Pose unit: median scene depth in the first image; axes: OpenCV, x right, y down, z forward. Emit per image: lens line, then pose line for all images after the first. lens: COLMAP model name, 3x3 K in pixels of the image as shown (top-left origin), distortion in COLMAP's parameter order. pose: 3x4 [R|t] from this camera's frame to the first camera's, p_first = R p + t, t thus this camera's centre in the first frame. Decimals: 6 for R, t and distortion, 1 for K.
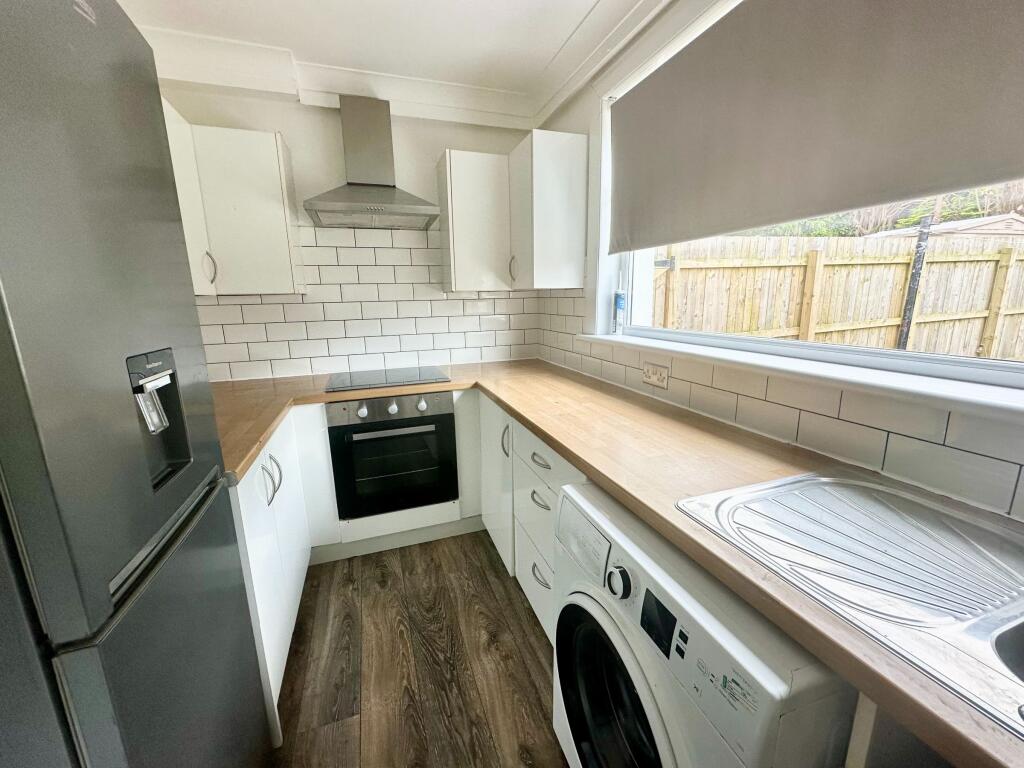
lens RADIAL K [[406.8, 0, 512.0], [0, 406.8, 384.0], [0, 0, 1]] dist [-0.007545, -0.000076]
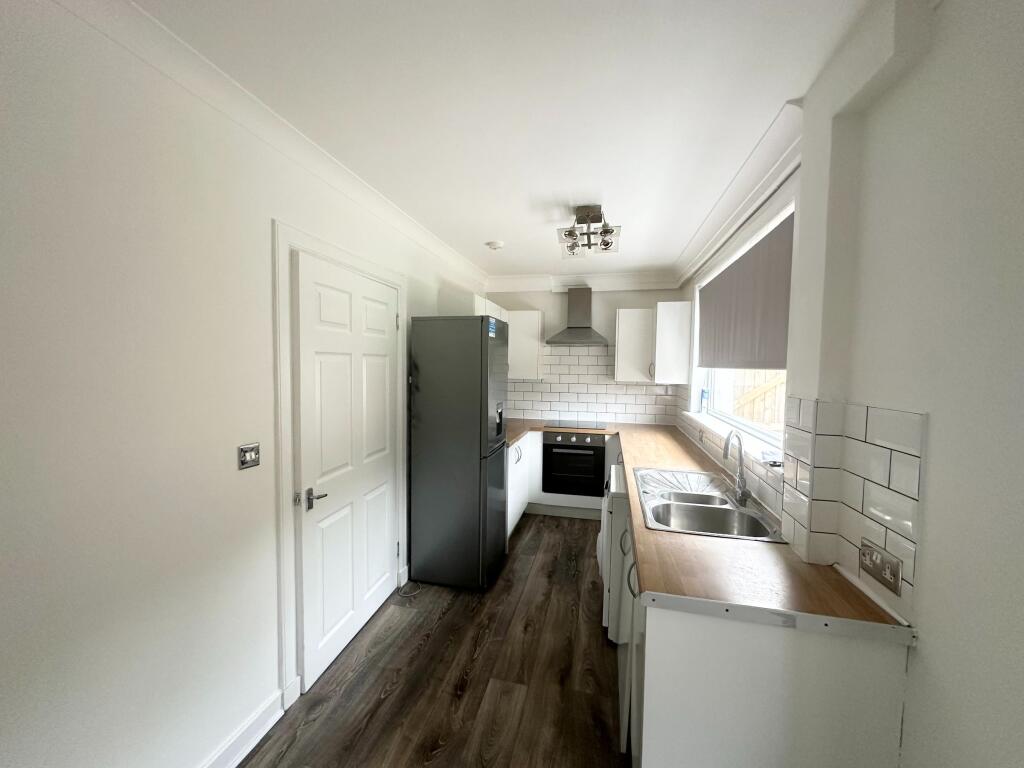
lens RADIAL K [[406.8, 0, 512.0], [0, 406.8, 384.0], [0, 0, 1]] dist [-0.007545, -0.000076]
pose [[0.842916, 0.055519, -0.535173, 0.486237], [-0.139475, 0.983208, -0.117680, 0.068151], [0.519653, 0.173838, 0.836505, -0.836624]]
